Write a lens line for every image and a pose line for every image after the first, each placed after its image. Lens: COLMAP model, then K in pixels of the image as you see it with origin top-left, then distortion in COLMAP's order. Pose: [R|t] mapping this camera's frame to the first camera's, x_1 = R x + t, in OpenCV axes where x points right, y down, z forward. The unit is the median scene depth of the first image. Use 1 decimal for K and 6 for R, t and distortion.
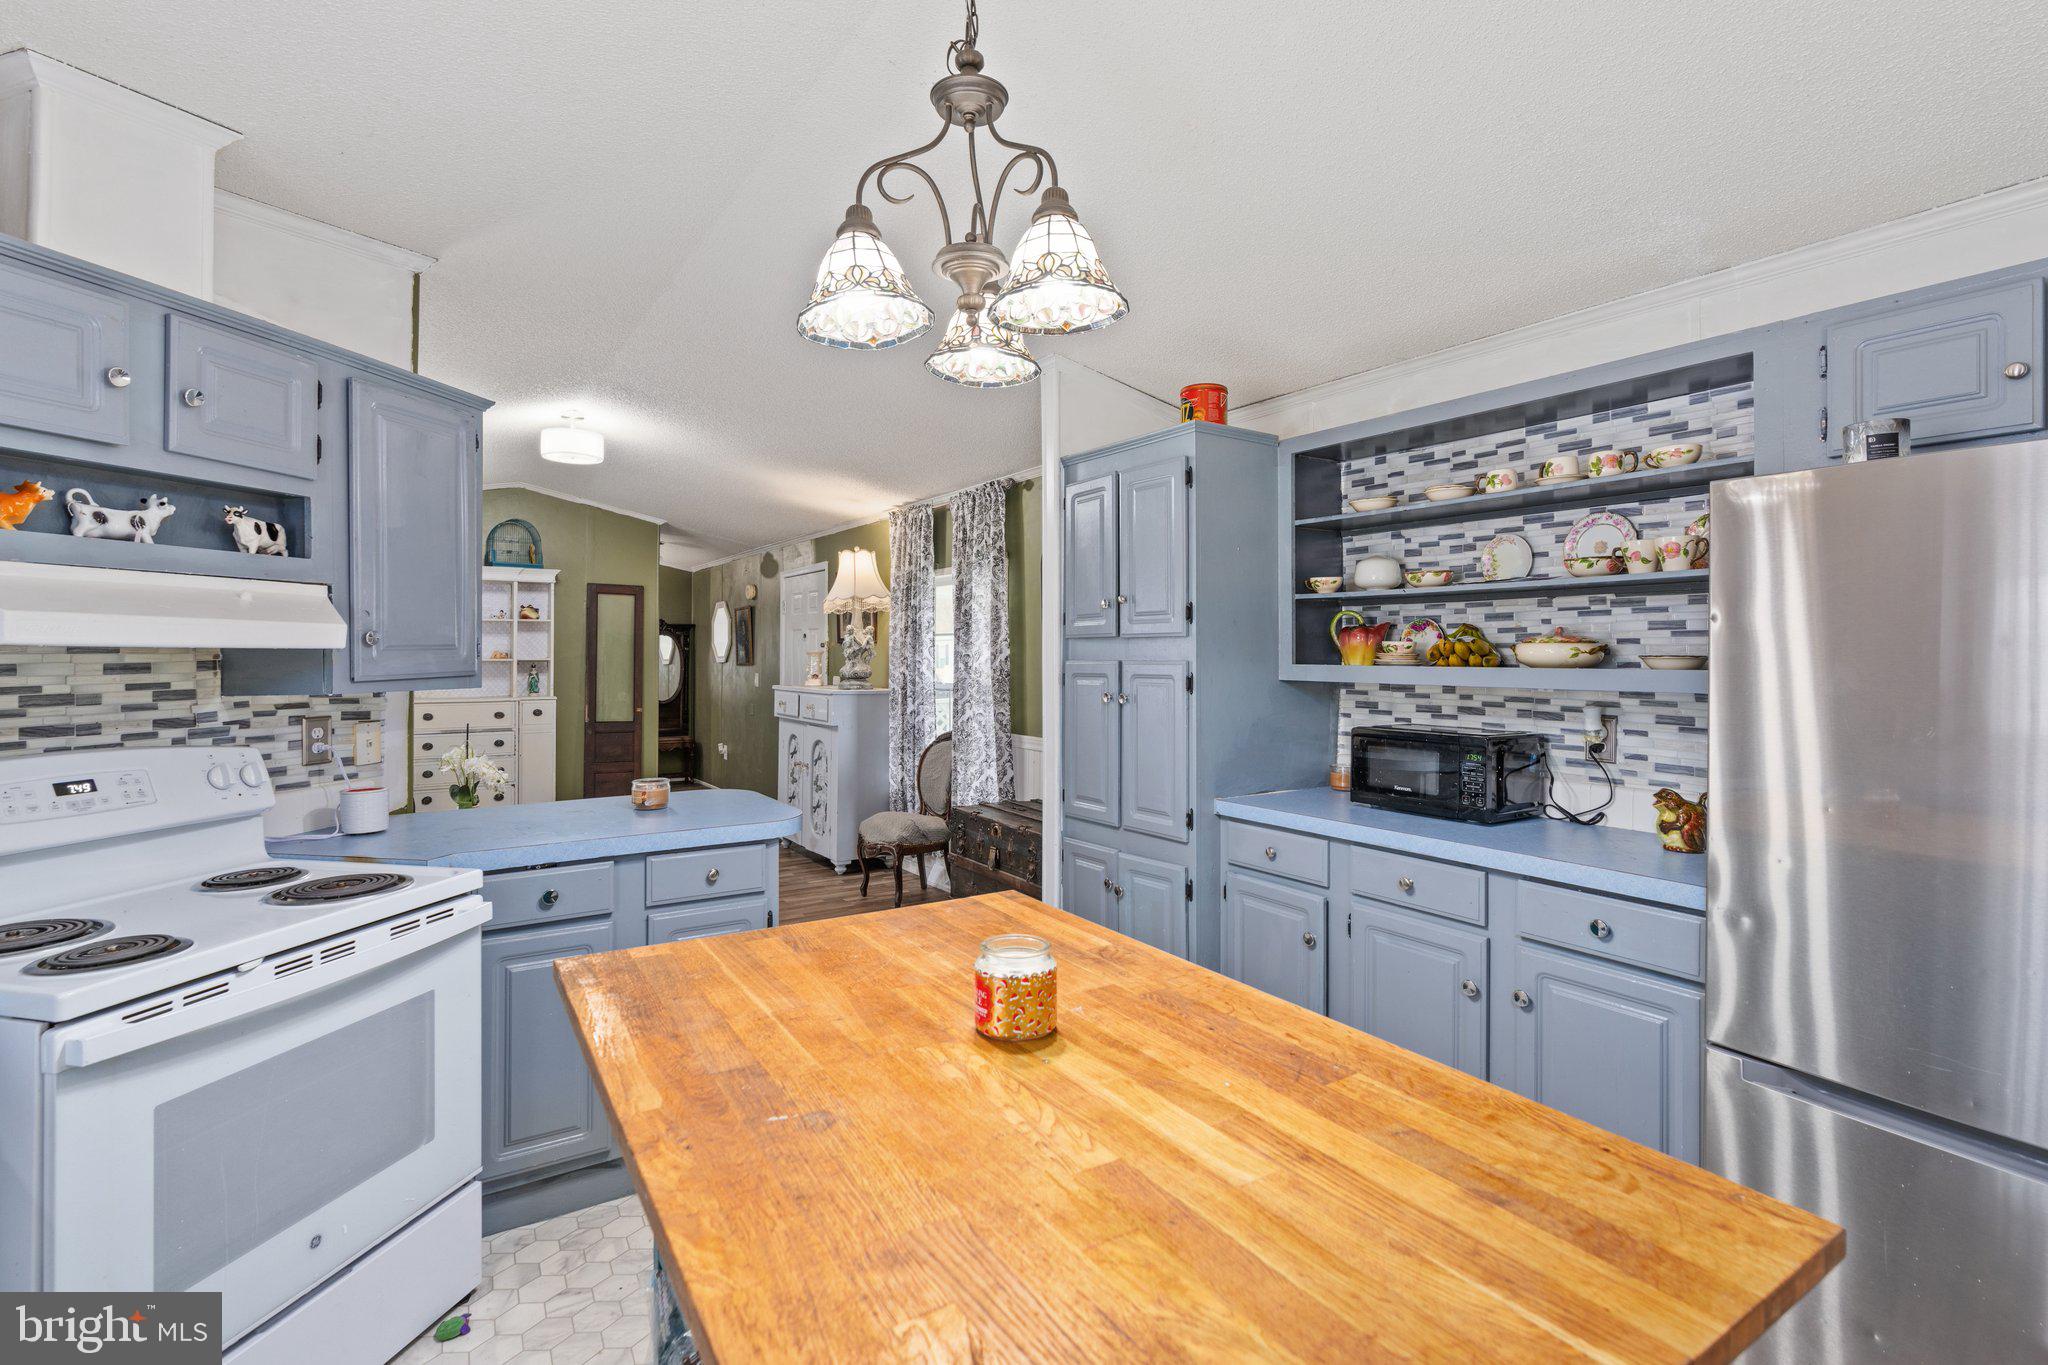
lens RADIAL K [[930.6, 0, 1036.8], [0, 930.6, 657.3], [0, 0, 1]] dist [-0.011655, 0.004415]
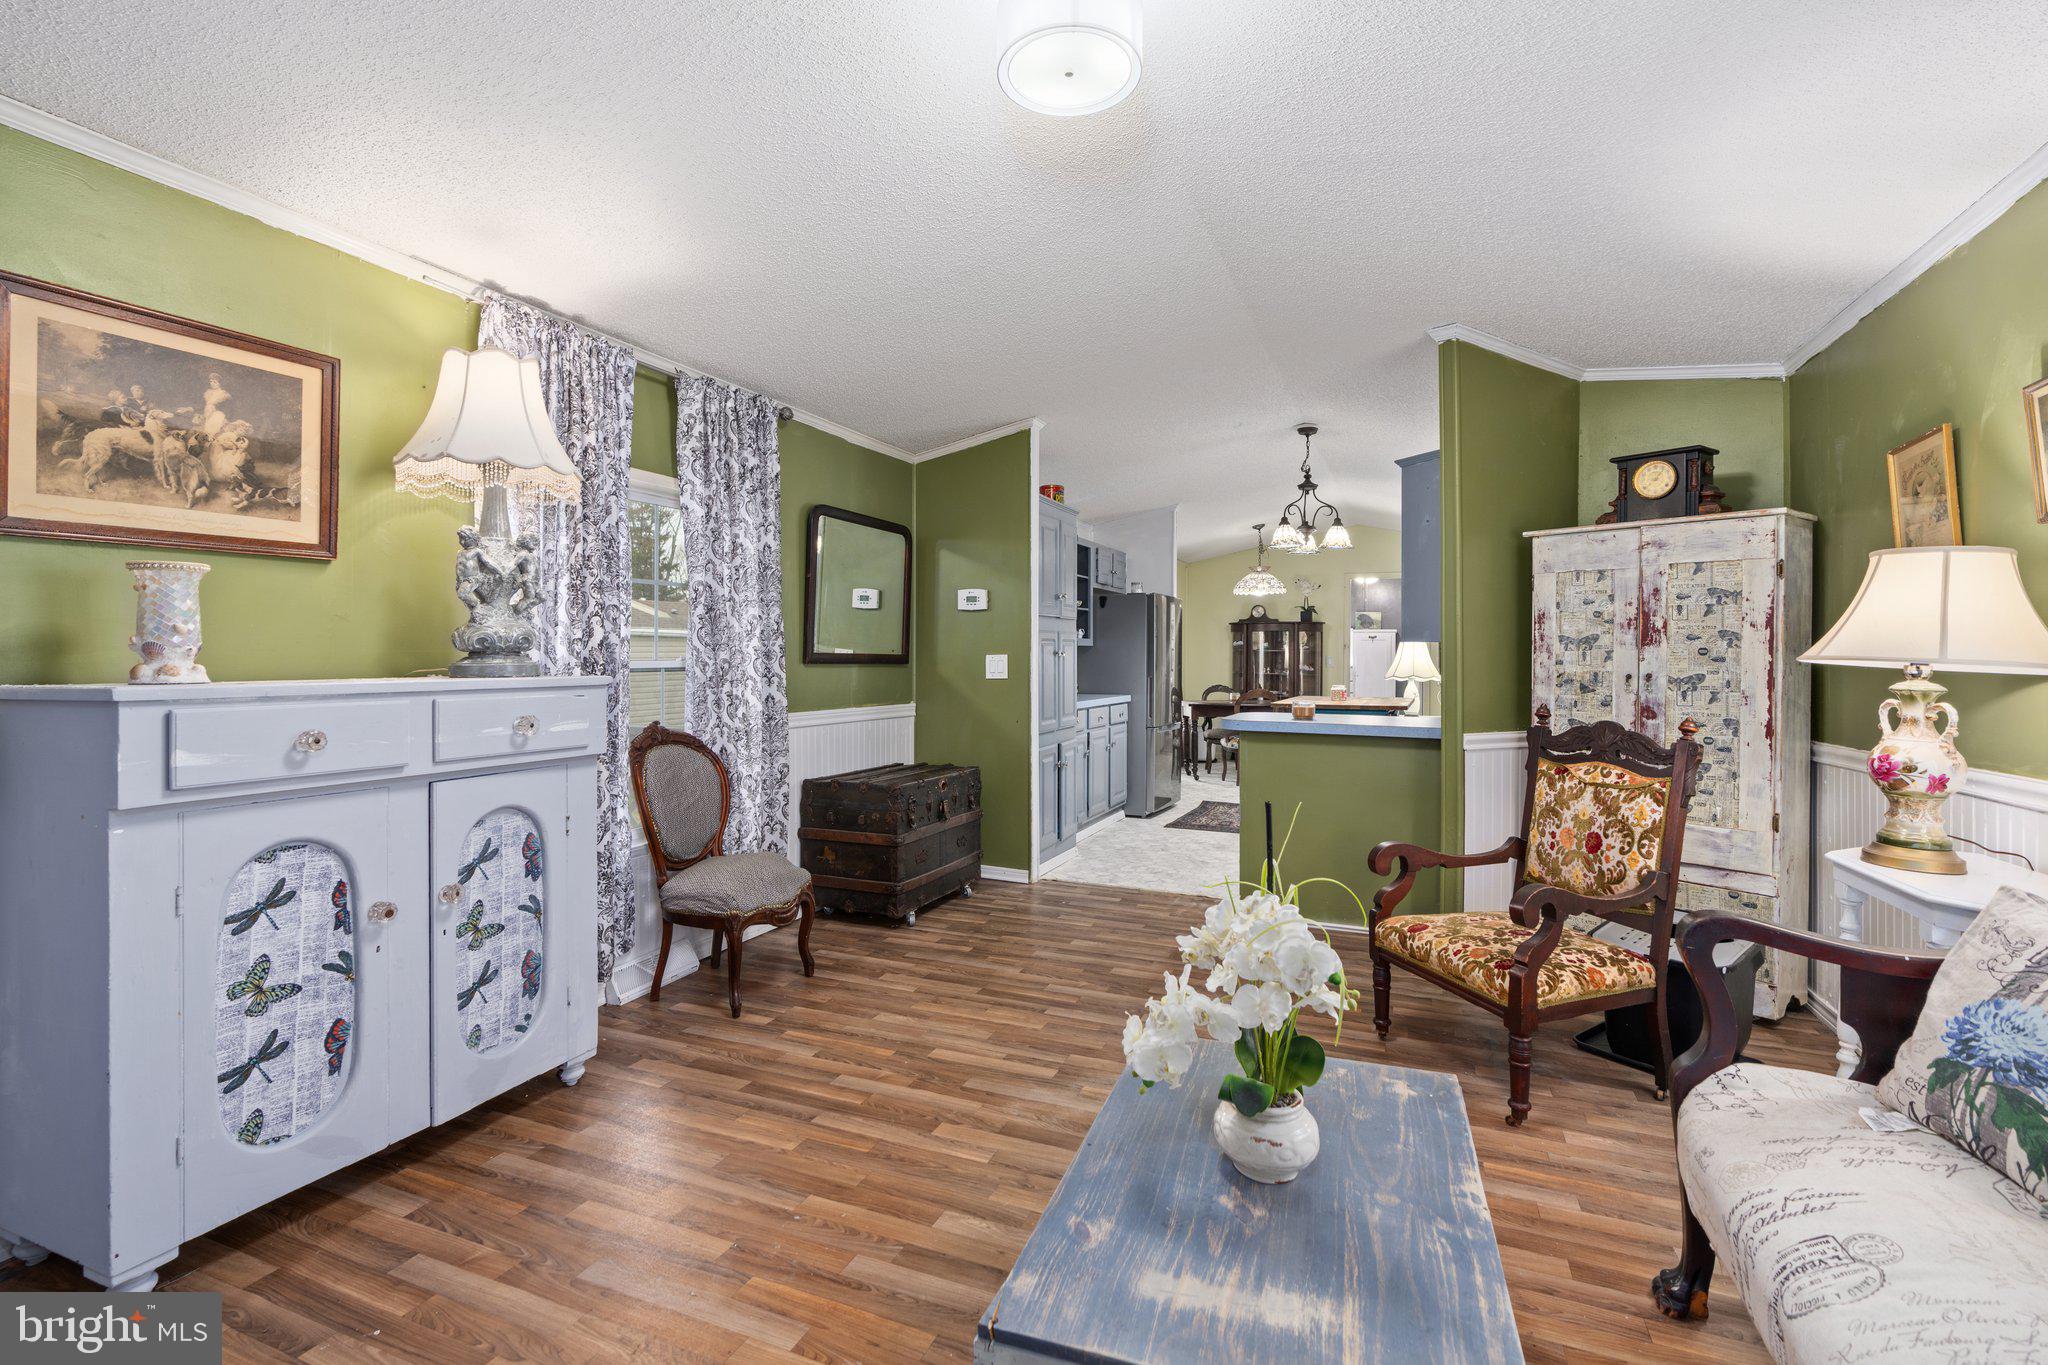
lens RADIAL K [[930.6, 0, 1013.2], [0, 930.6, 656.6], [0, 0, 1]] dist [-0.011655, 0.004415]
pose [[-0.523536, -0.003371, 0.851997, -1.657780], [-0.000249, 0.999993, 0.003803, 0.054128], [-0.852004, 0.001779, -0.523533, 2.483335]]
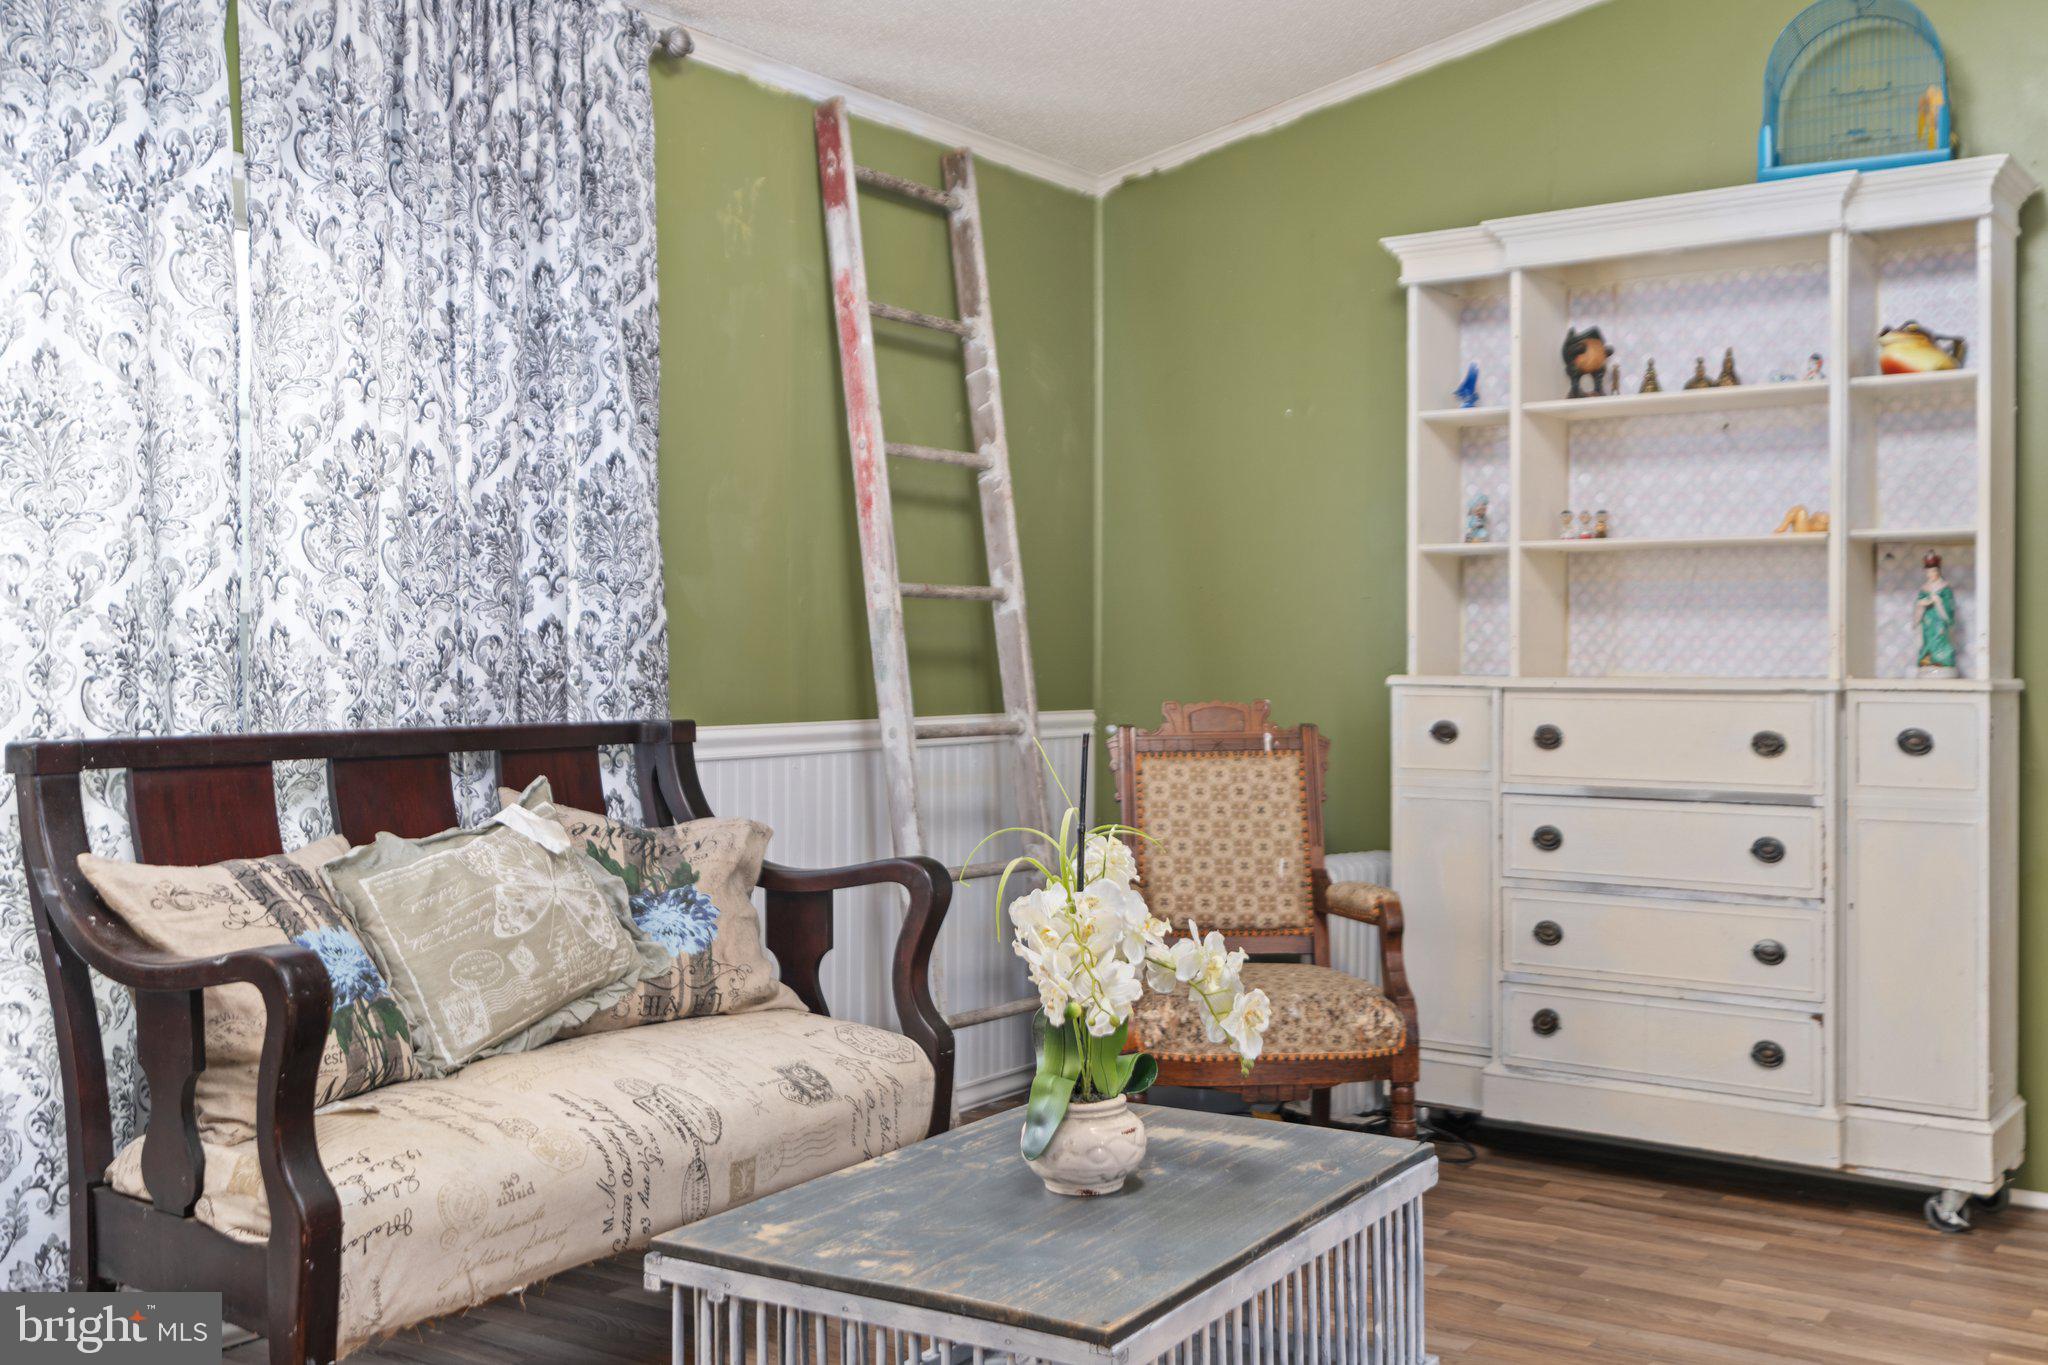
lens RADIAL K [[1970.7, 0, 1042.7], [0, 1970.7, 688.0], [0, 0, 1]] dist [0.015688, 0.000000]
pose [[0.351981, 0.013144, -0.935915, -0.352645], [-0.003451, 0.999913, 0.012745, 0.109530], [0.936001, -0.001256, 0.351996, 1.690076]]
